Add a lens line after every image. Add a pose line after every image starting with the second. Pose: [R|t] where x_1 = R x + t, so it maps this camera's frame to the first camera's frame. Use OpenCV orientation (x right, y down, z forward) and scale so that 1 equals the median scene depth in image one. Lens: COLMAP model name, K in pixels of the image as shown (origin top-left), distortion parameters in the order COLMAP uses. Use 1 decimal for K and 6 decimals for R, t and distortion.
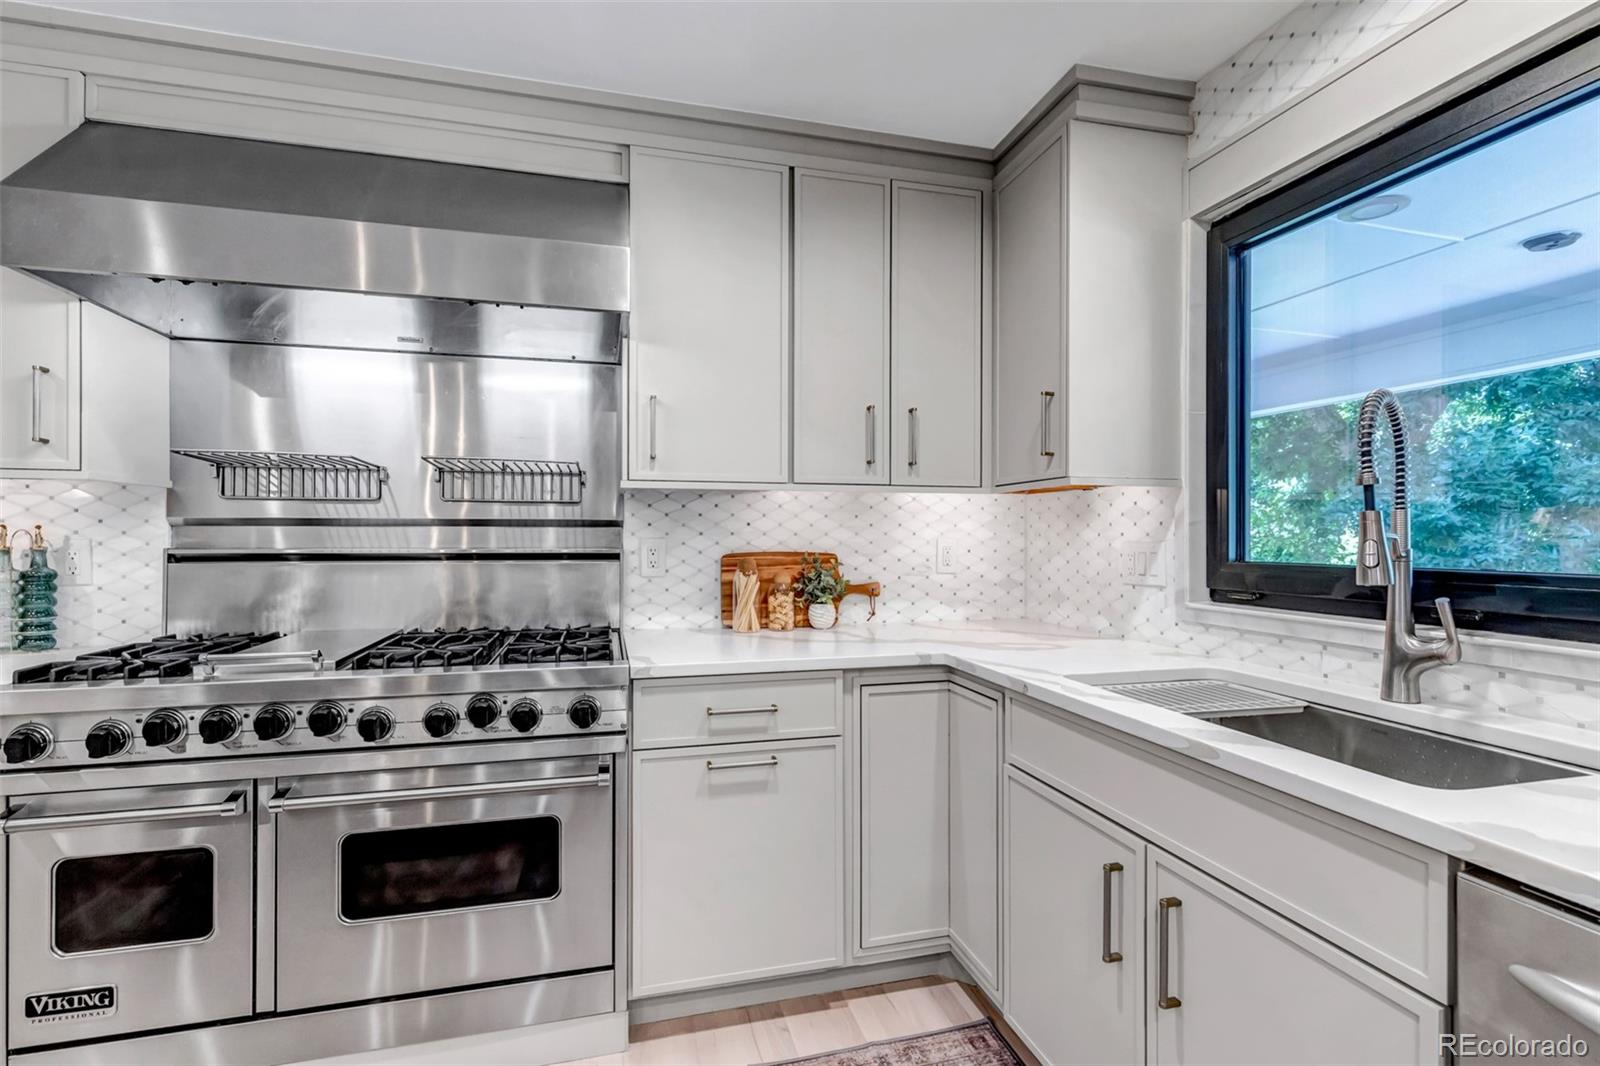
lens RADIAL K [[741.1, 0, 805.1], [0, 741.1, 532.7], [0, 0, 1]] dist [0.012077, -0.000217]
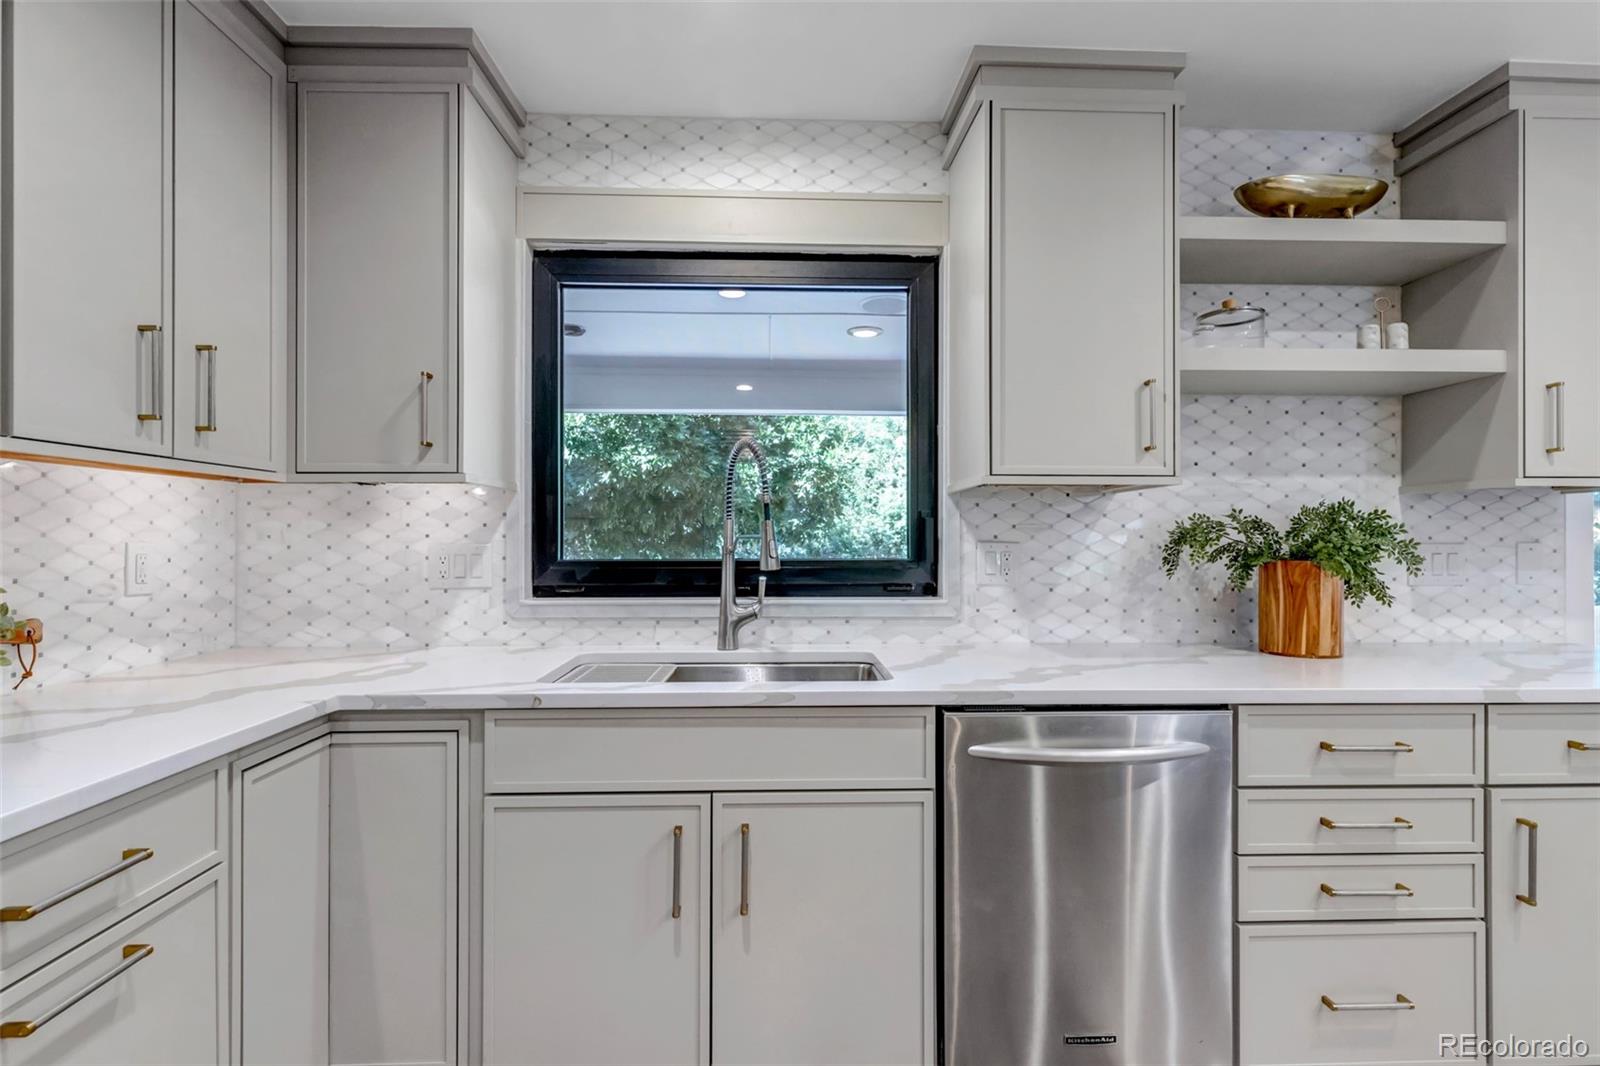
lens RADIAL K [[741.1, 0, 805.5], [0, 741.1, 535.2], [0, 0, 1]] dist [0.012077, -0.000217]
pose [[0.238212, 0.001361, 0.971212, -0.413330], [-0.003417, 0.999994, -0.000563, 0.000222], [-0.971207, -0.003185, 0.238215, 0.353575]]
